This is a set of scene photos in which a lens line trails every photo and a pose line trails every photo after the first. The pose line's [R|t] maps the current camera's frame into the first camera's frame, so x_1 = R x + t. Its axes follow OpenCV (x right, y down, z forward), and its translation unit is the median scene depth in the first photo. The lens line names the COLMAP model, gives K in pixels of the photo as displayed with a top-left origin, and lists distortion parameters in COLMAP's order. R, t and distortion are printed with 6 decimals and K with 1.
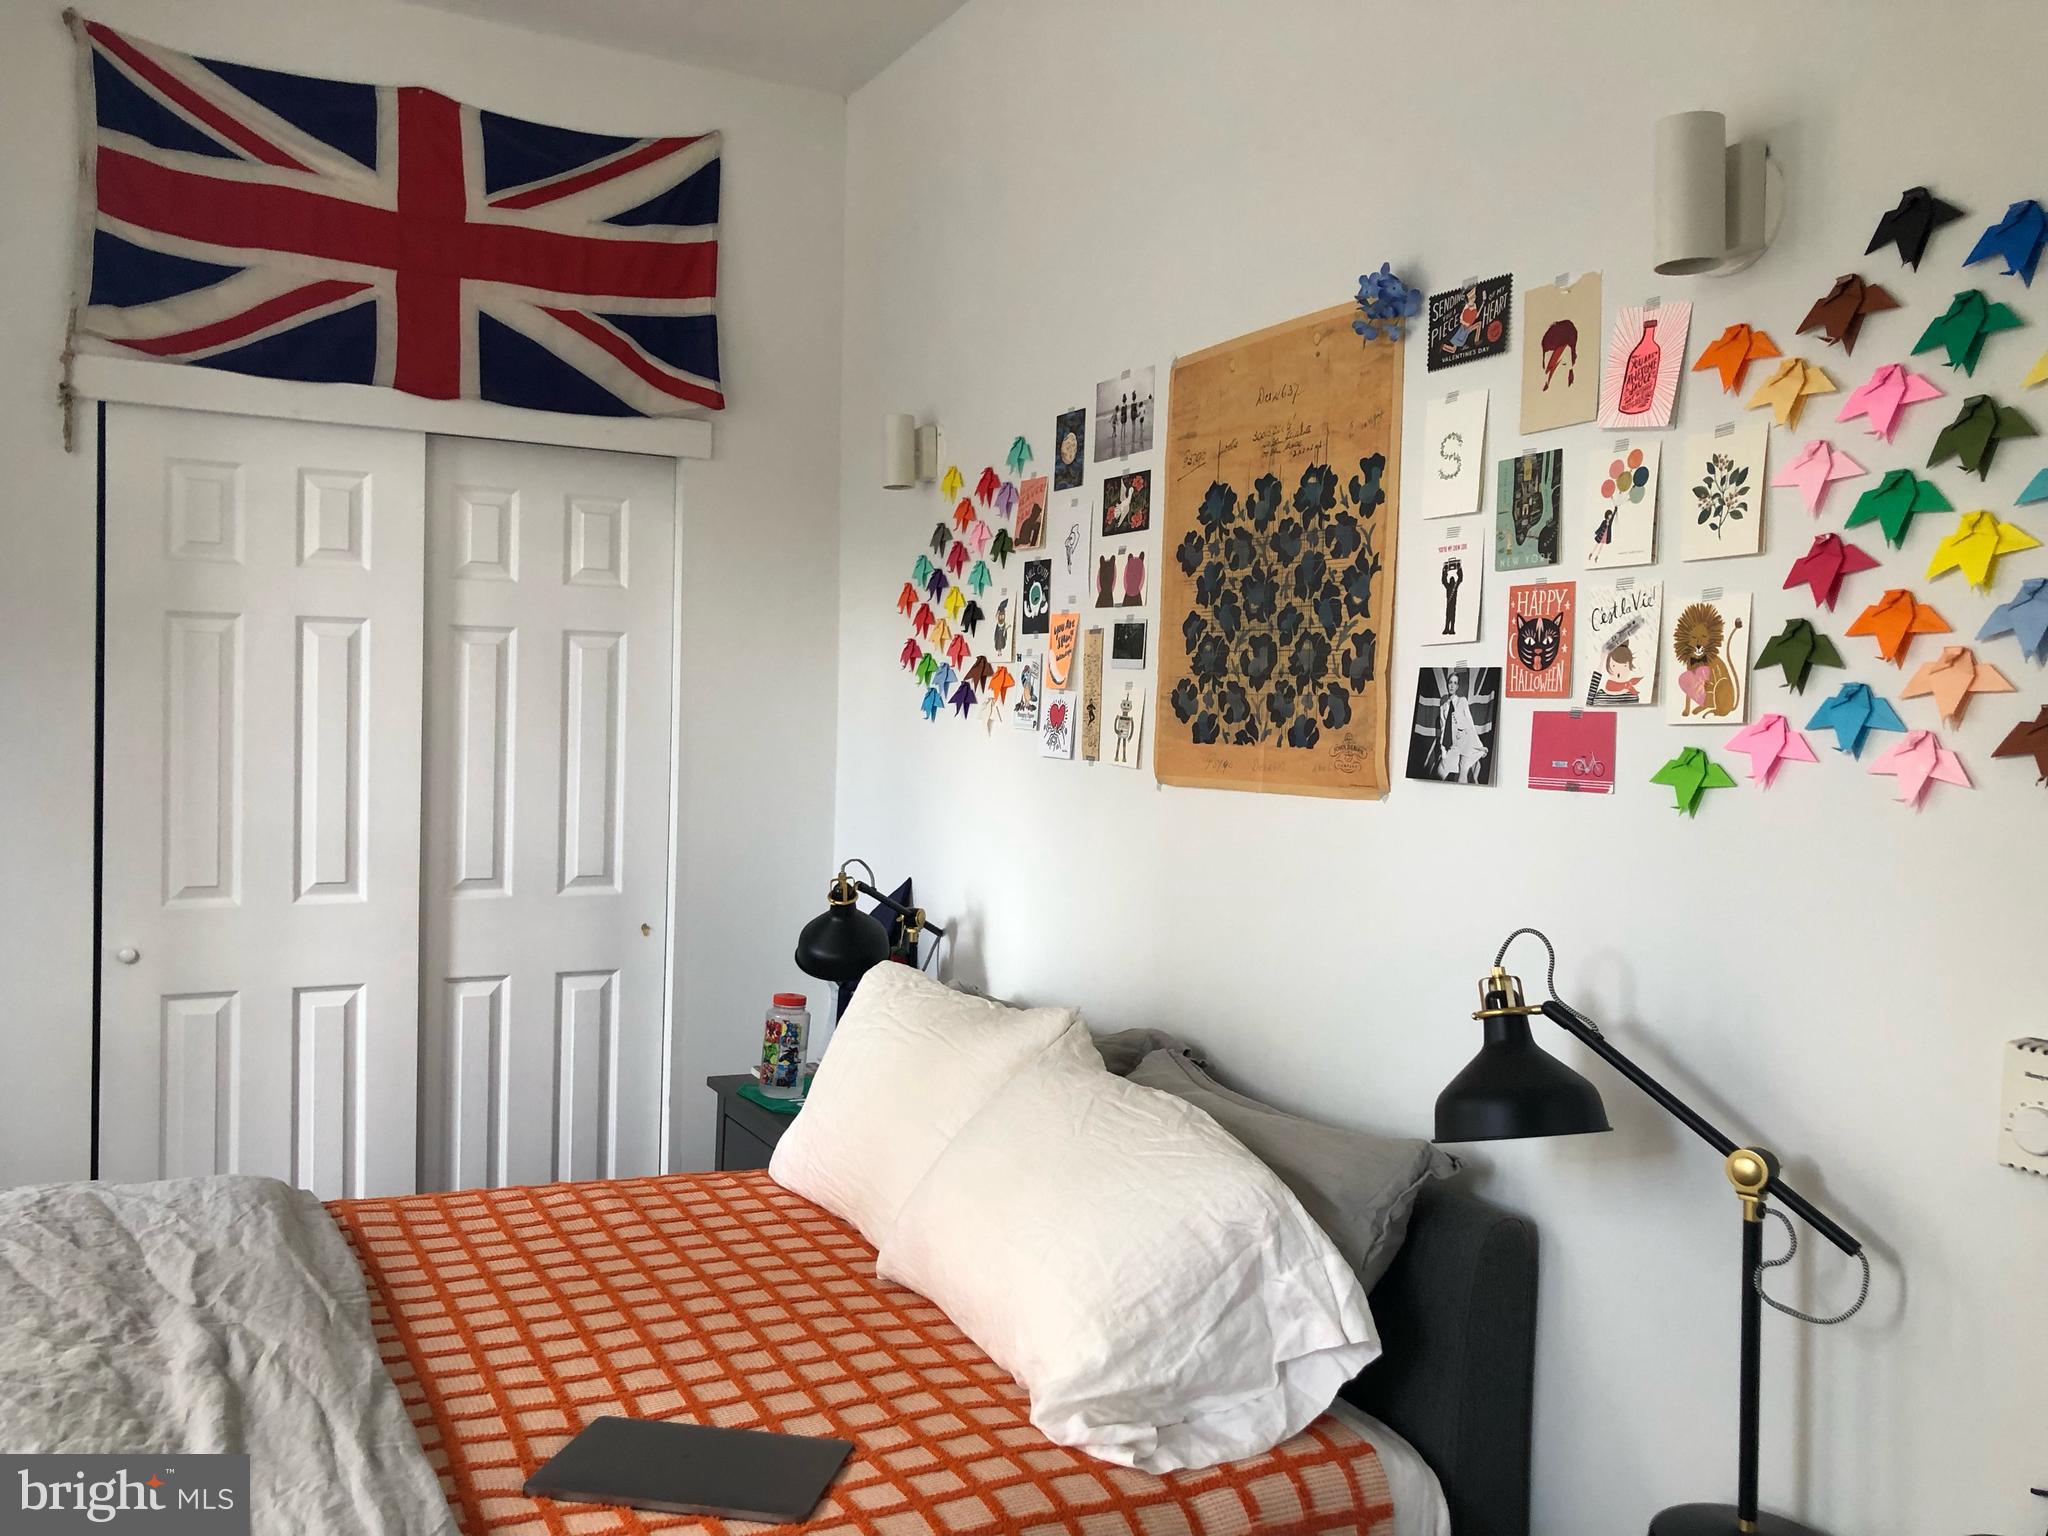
lens RADIAL K [[1661.2, 0, 1014.8], [0, 1661.2, 753.4], [0, 0, 1]] dist [0.012689, -0.009448]
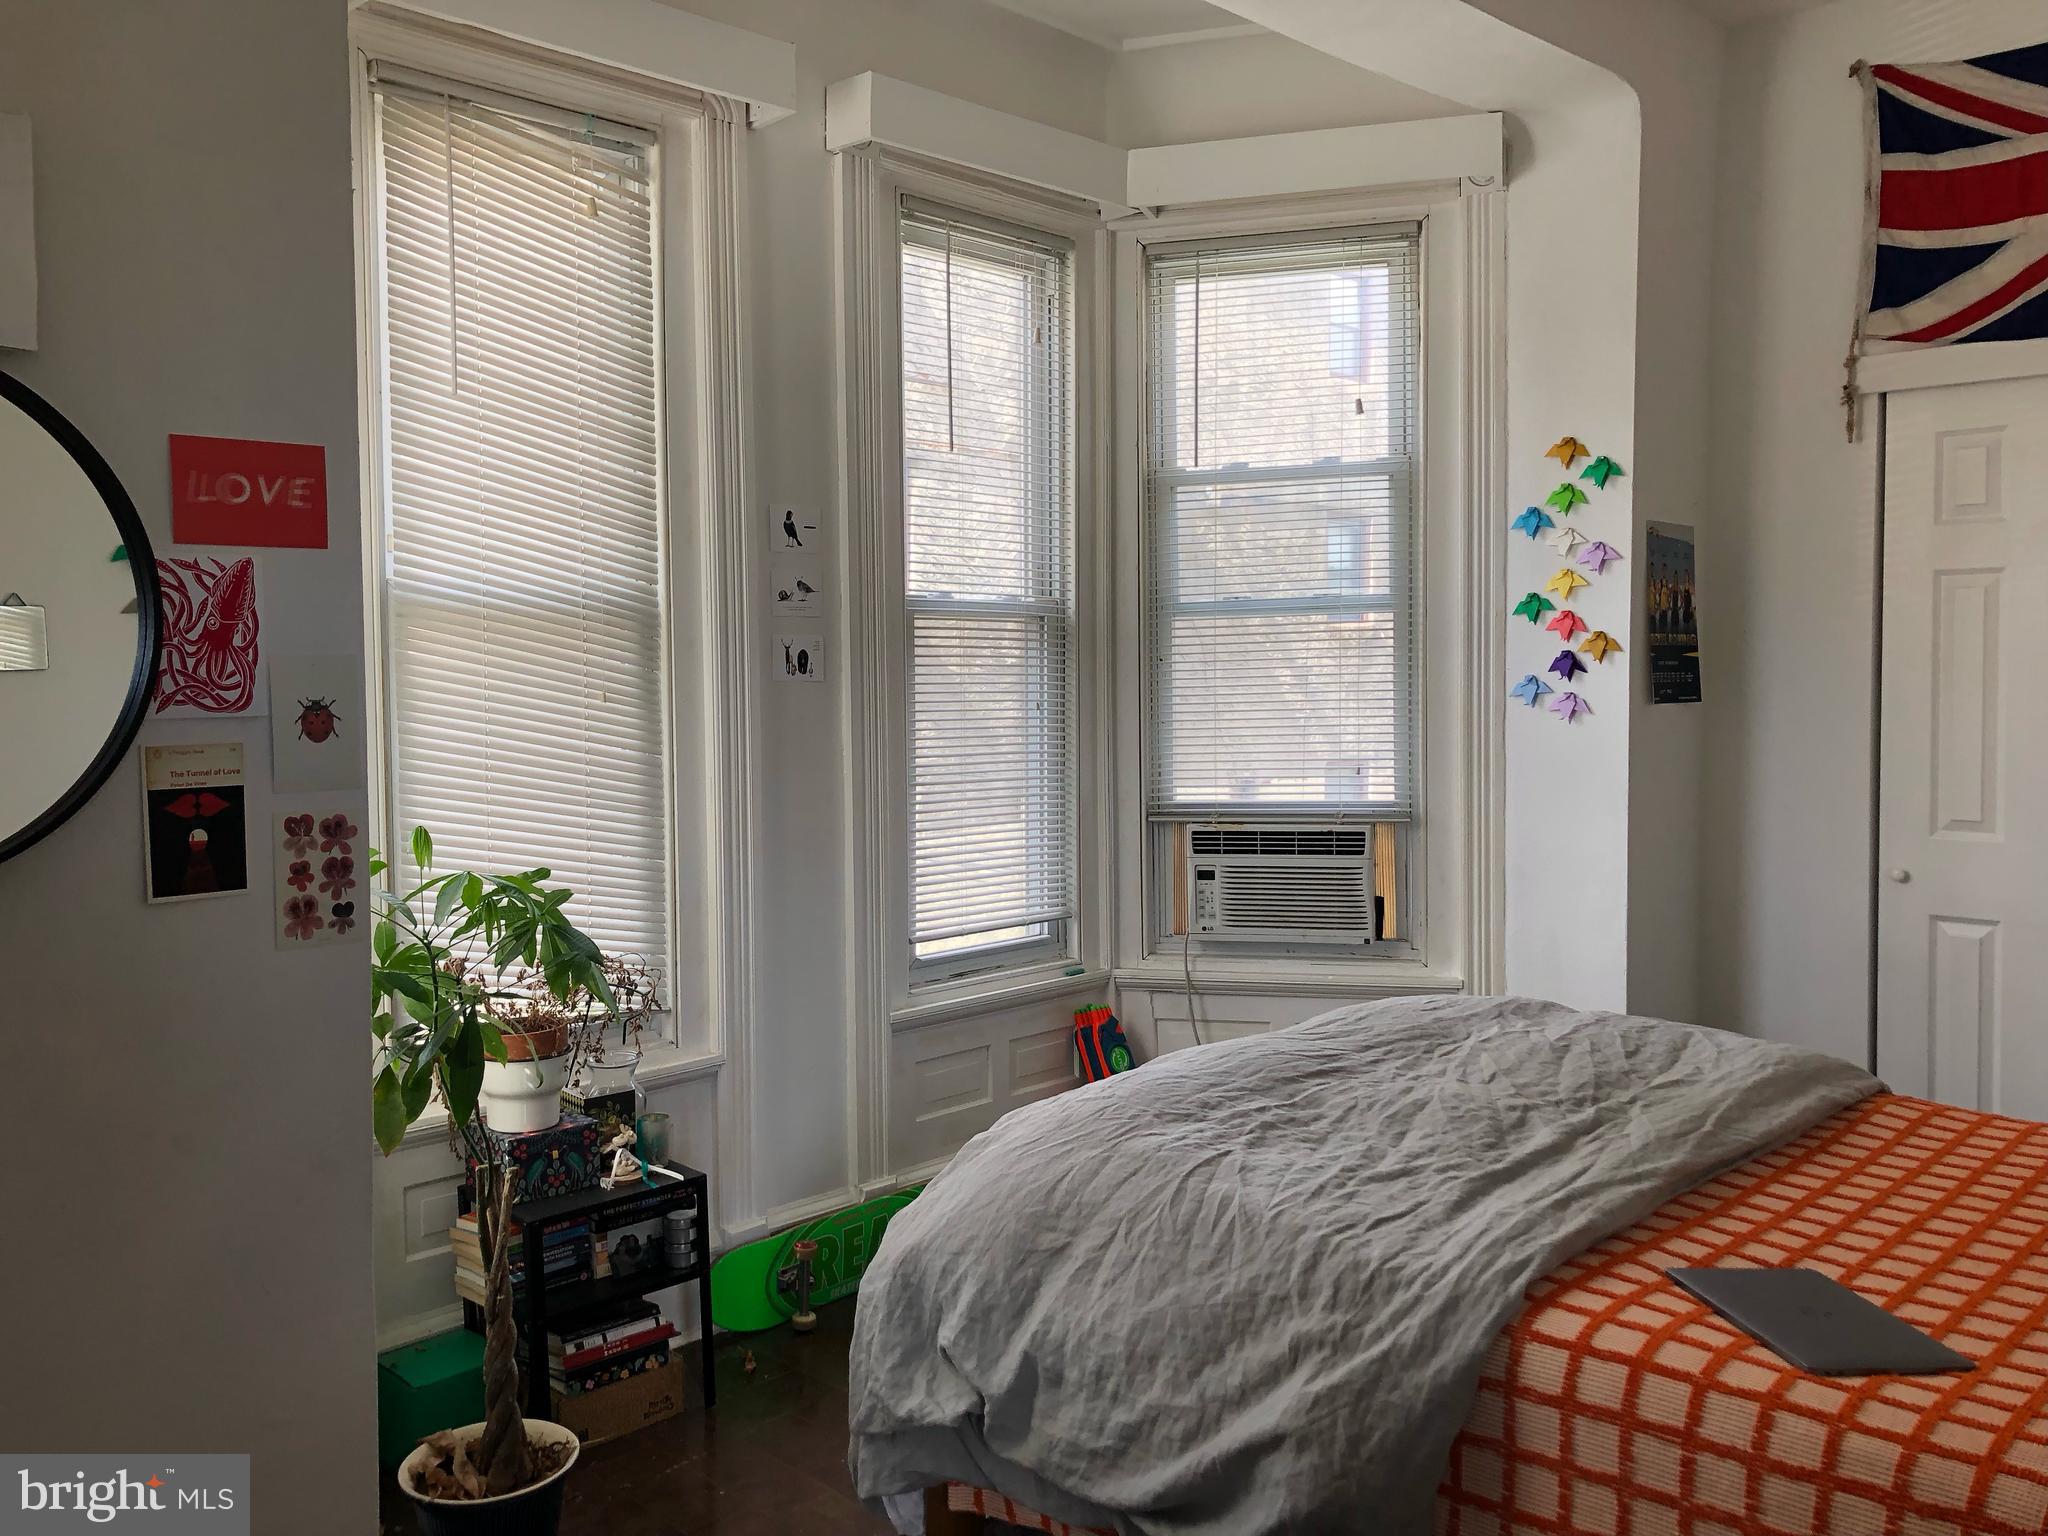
lens RADIAL K [[1661.2, 0, 1014.8], [0, 1661.2, 753.4], [0, 0, 1]] dist [0.012689, -0.009448]
pose [[0.305252, 0.026702, -0.951897, 0.546243], [-0.004180, 0.999635, 0.026701, 0.014021], [0.952262, -0.004171, 0.305252, 0.109928]]
